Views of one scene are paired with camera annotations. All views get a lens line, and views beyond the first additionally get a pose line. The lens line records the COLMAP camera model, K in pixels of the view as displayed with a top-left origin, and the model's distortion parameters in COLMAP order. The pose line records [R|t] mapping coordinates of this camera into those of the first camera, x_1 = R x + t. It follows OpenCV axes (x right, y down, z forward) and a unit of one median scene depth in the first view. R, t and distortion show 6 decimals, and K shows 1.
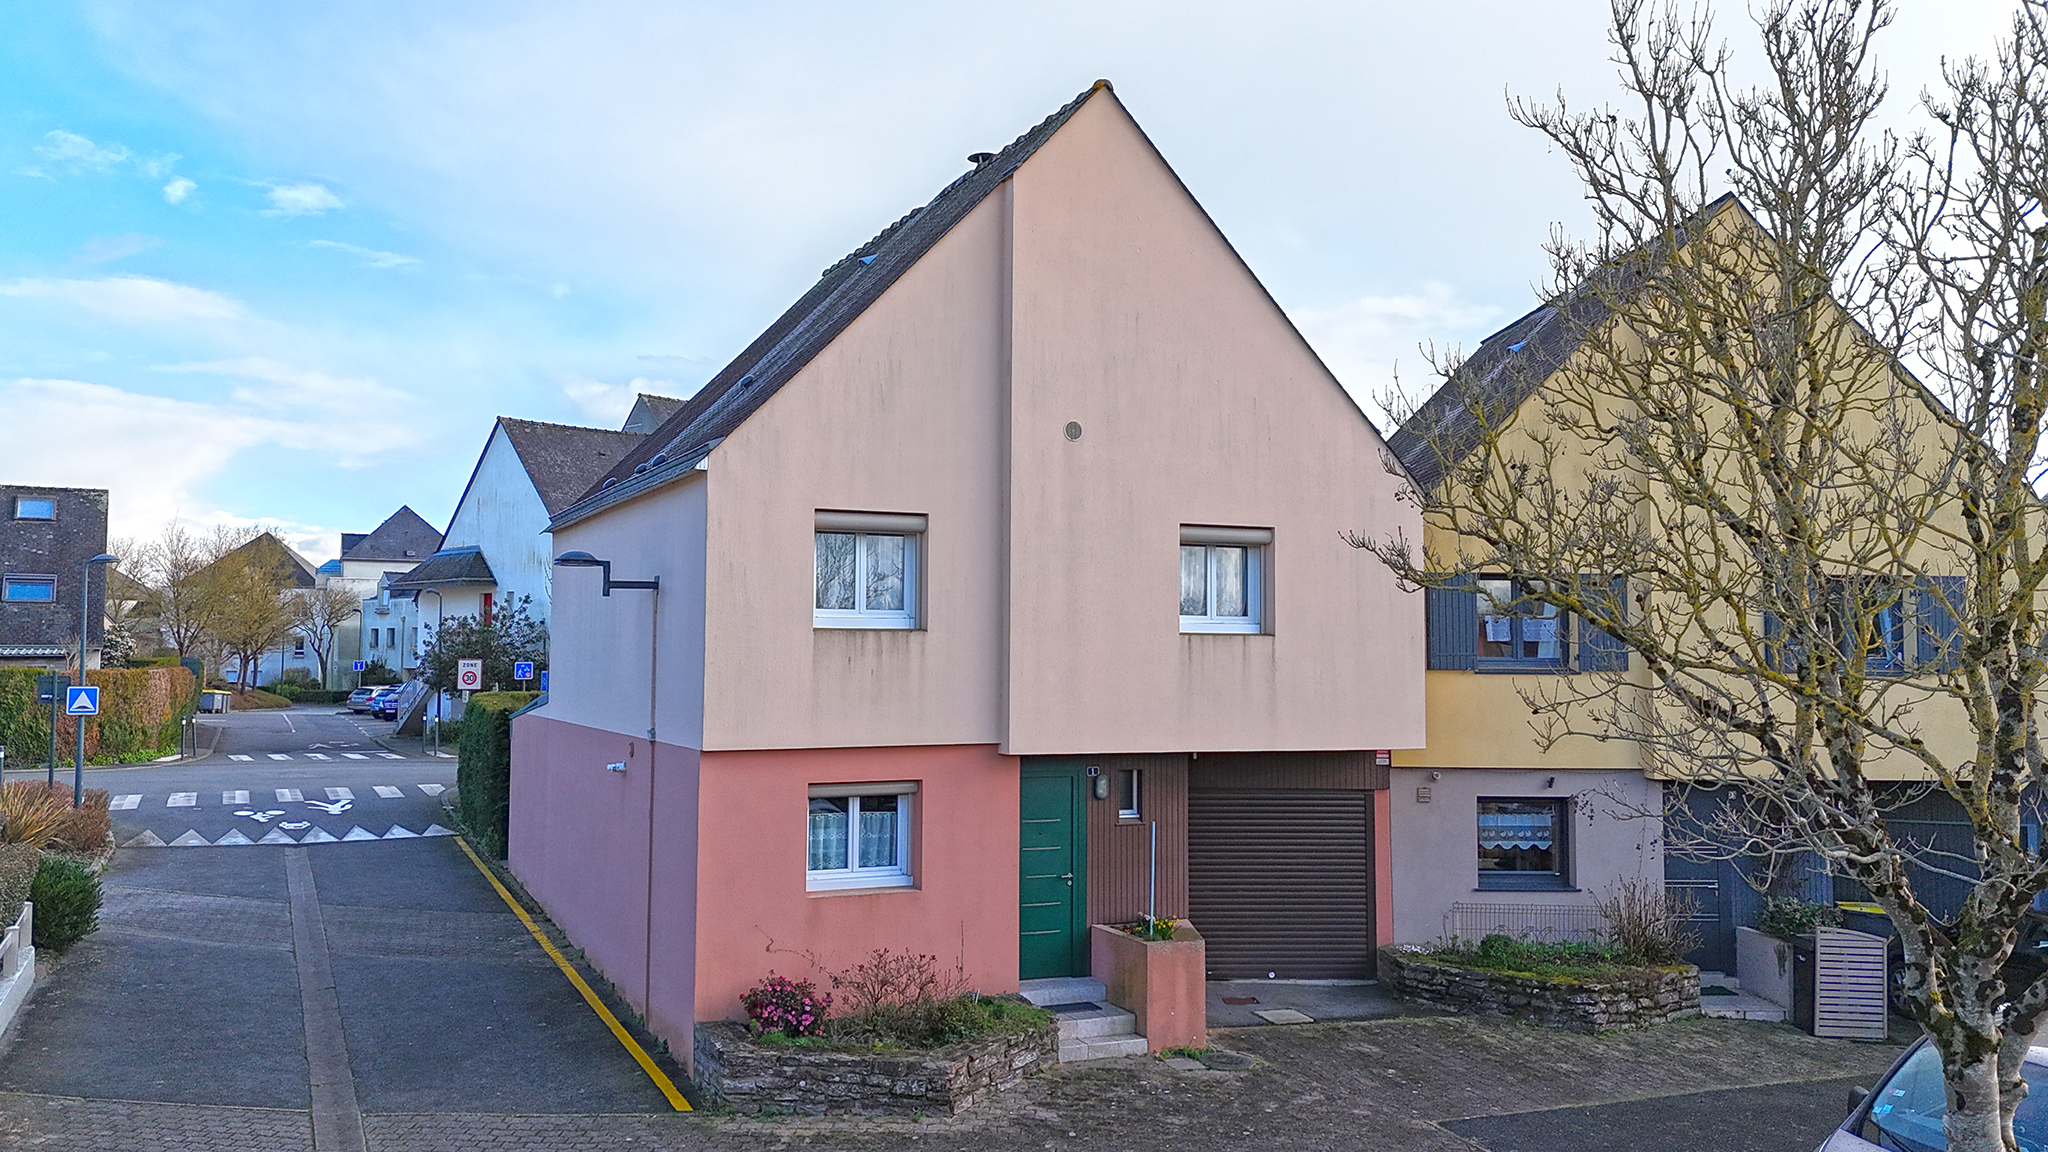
lens RADIAL K [[1484.1, 0, 1024.0], [0, 1484.1, 576.0], [0, 0, 1]] dist [0.076396, -0.083739]
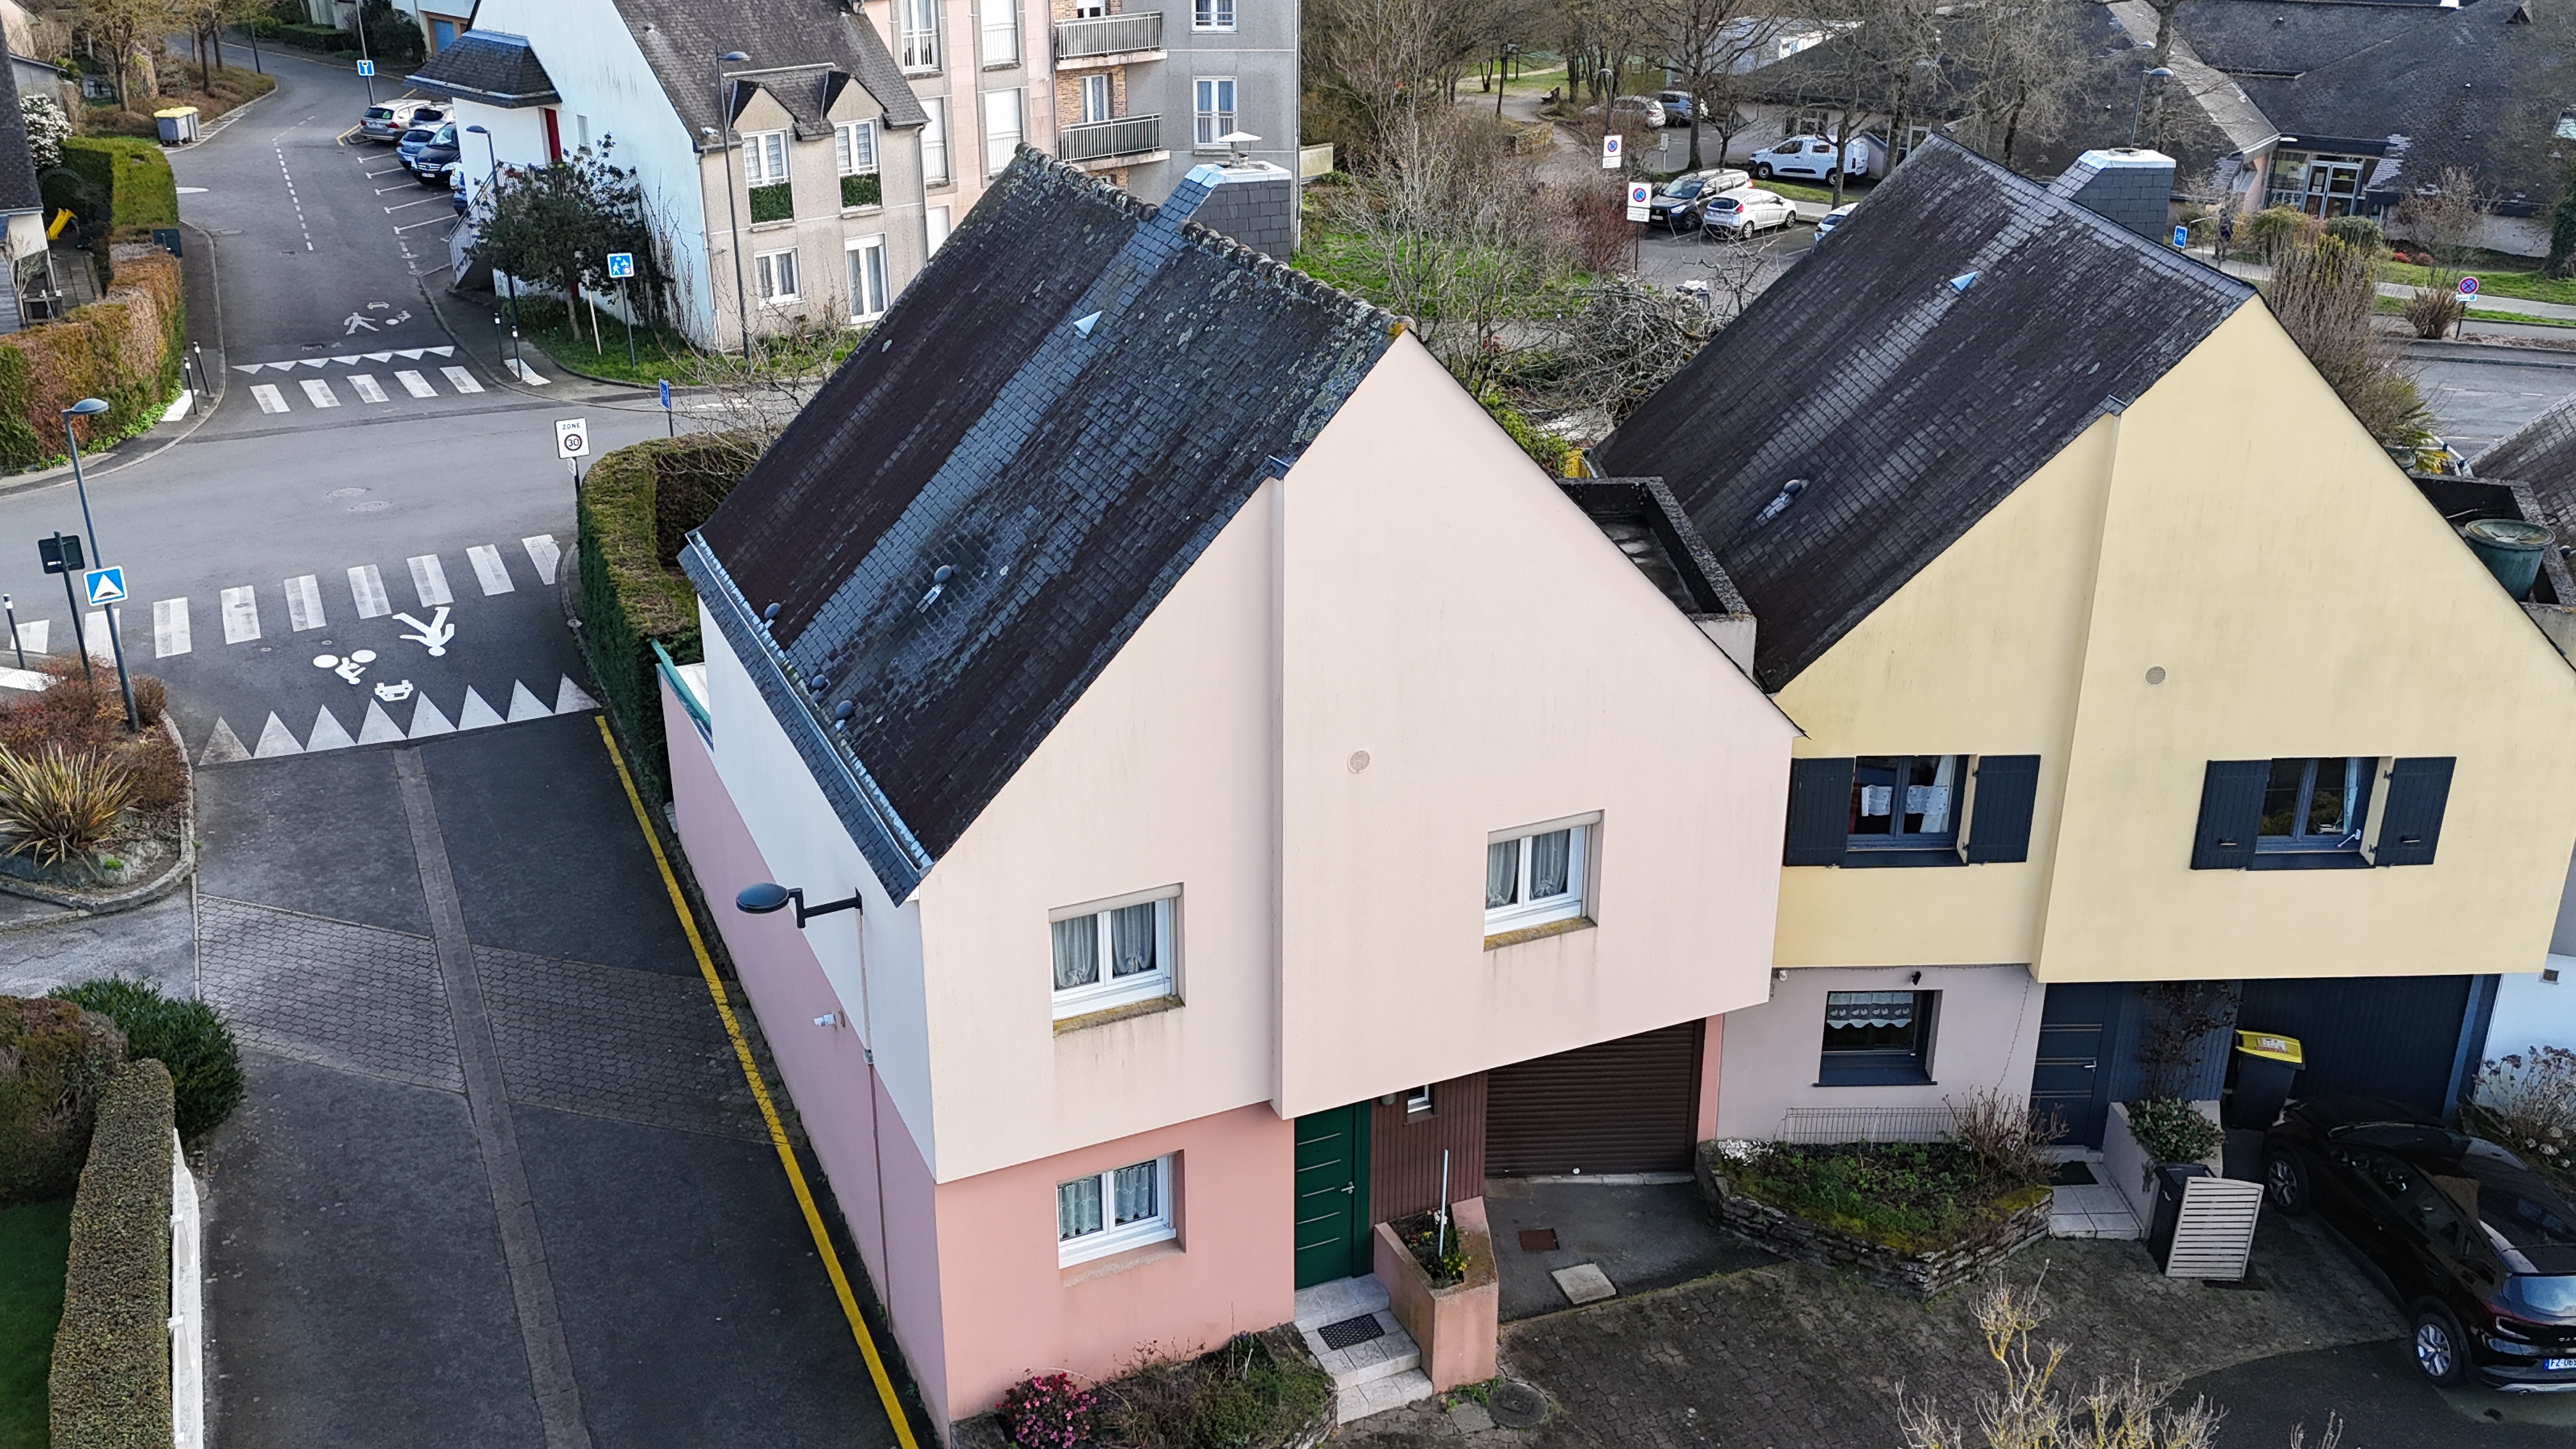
lens RADIAL K [[1961.9, 0, 1288.0], [0, 1961.9, 724.5], [0, 0, 1]] dist [0.068305, -0.056712]
pose [[0.999991, -0.003045, -0.003098, -0.002095], [0.004003, 0.922982, 0.384823, -0.483241], [0.001687, -0.384832, 0.922985, 0.019034]]
